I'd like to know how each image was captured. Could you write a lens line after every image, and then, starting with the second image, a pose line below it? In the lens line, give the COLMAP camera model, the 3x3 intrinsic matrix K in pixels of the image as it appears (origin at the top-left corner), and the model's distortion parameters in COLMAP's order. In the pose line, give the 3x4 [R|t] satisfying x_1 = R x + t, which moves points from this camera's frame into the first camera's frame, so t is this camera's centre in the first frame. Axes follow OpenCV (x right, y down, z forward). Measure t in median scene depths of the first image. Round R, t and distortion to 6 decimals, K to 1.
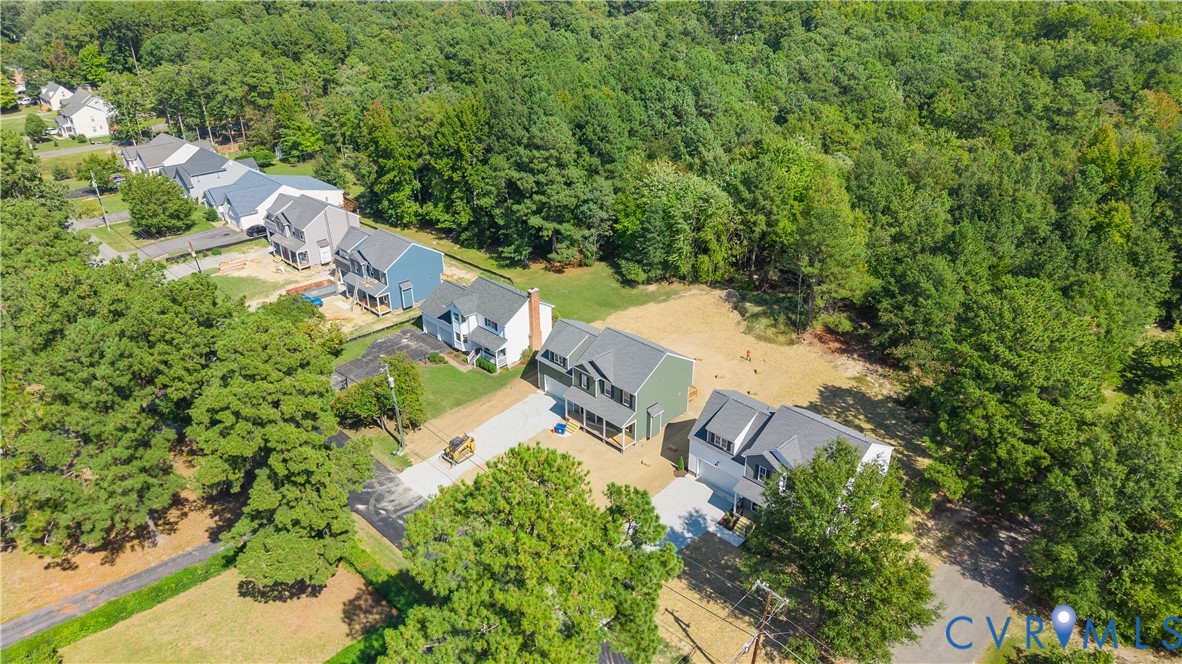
lens RADIAL K [[791.2, 0, 591.0], [0, 791.2, 332.0], [0, 0, 1]] dist [0.099329, -0.134390]
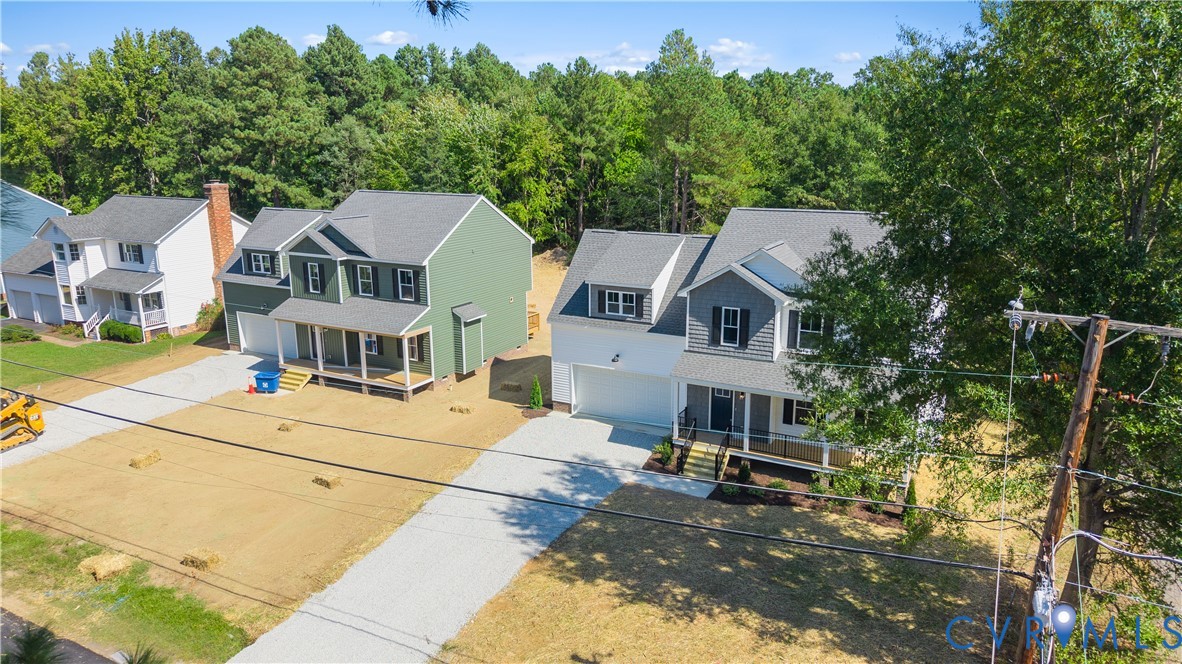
lens RADIAL K [[791.2, 0, 591.0], [0, 791.2, 332.0], [0, 0, 1]] dist [0.099329, -0.134390]
pose [[0.959084, -0.065532, 0.275433, 0.015662], [0.127052, 0.969006, -0.211860, 0.204523], [-0.253013, 0.238185, 0.937685, 0.472612]]
